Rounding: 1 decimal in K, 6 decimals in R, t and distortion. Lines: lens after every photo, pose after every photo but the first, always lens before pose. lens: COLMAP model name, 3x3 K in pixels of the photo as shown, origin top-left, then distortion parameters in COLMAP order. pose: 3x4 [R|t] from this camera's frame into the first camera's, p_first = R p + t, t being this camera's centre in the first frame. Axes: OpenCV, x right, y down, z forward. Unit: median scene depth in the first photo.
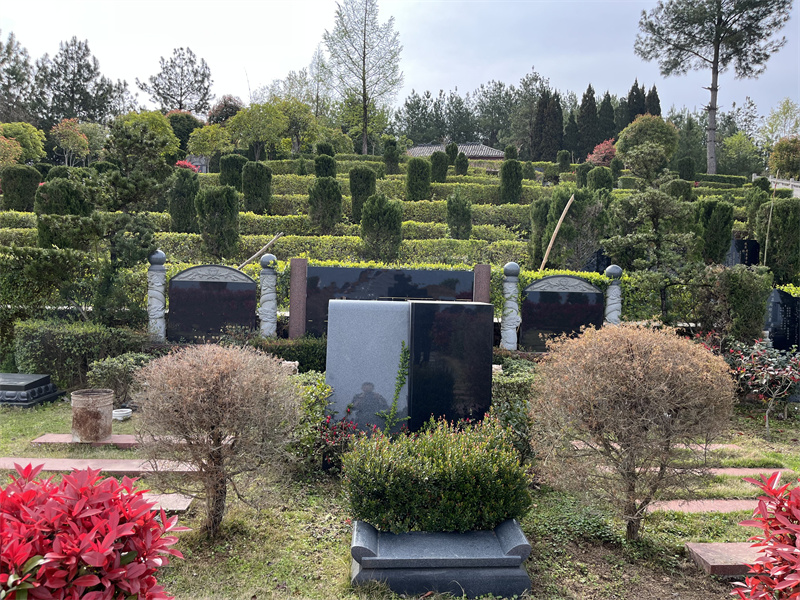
lens RADIAL K [[634.2, 0, 406.3], [0, 634.2, 308.4], [0, 0, 1]] dist [0.041107, -0.063293]
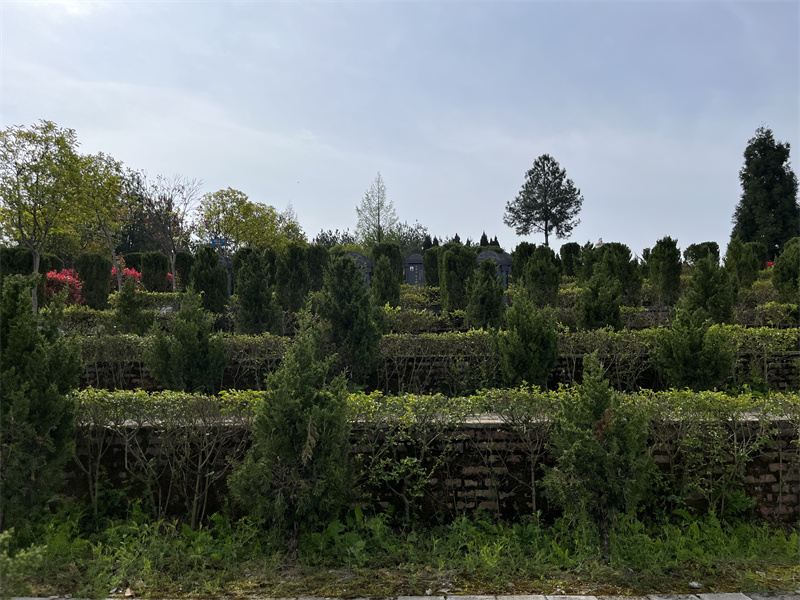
lens RADIAL K [[634.2, 0, 396.8], [0, 634.2, 297.6], [0, 0, 1]] dist [0.041107, -0.063293]
pose [[0.960684, 0.015540, 0.277210, -0.409841], [0.042476, 0.978453, -0.202051, 0.147024], [-0.274377, 0.205882, 0.939324, -0.529265]]
